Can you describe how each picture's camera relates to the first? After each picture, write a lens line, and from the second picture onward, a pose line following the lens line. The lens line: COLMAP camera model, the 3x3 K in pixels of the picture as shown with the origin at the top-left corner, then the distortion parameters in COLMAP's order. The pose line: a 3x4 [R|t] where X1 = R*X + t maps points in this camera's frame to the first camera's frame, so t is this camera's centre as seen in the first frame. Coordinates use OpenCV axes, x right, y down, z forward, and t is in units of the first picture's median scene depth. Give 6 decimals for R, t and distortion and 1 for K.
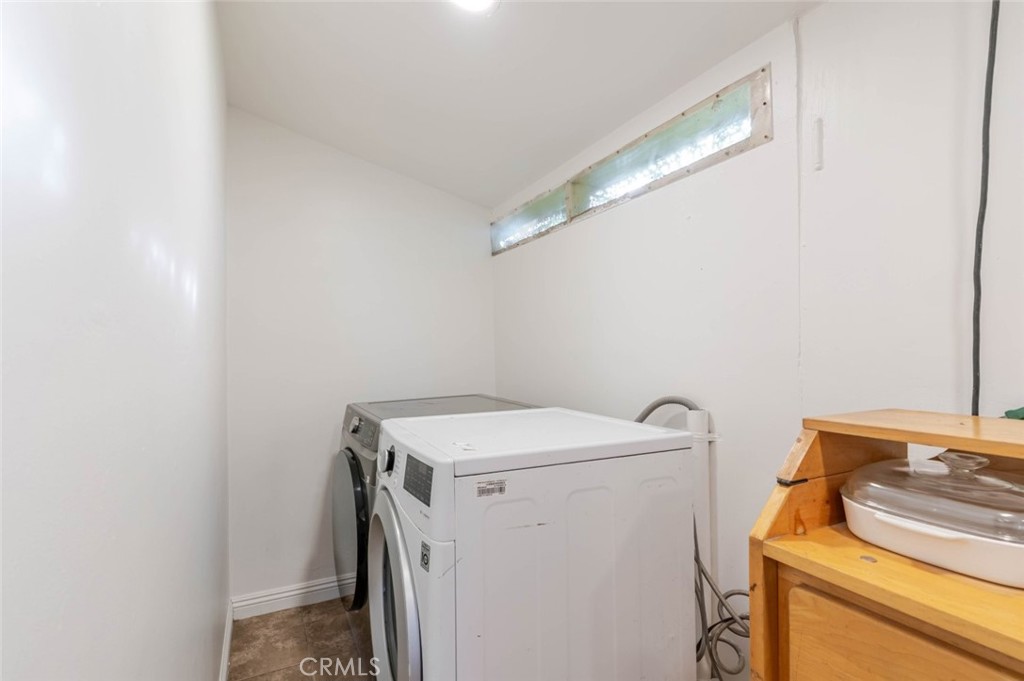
lens RADIAL K [[491.0, 0, 510.6], [0, 491.0, 341.7], [0, 0, 1]] dist [-0.008726, 0.002889]
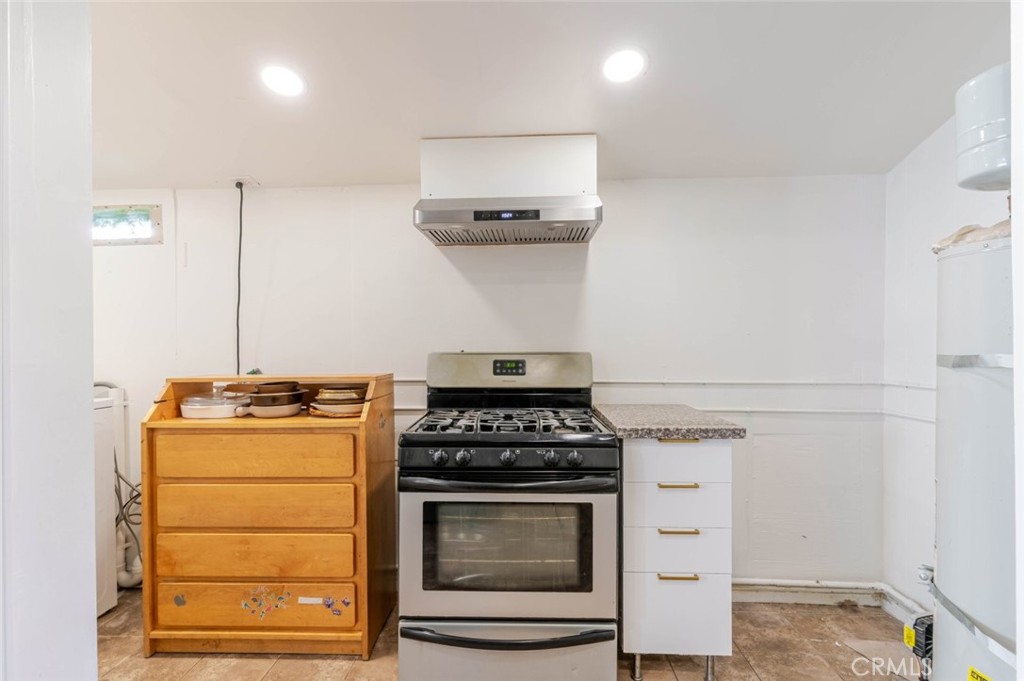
lens RADIAL K [[491.0, 0, 510.6], [0, 491.0, 342.4], [0, 0, 1]] dist [-0.008726, 0.002889]
pose [[0.498594, 0.000260, 0.866835, -0.715465], [-0.004584, 0.999987, 0.002337, -0.046200], [-0.866823, -0.005138, 0.498589, -1.815318]]
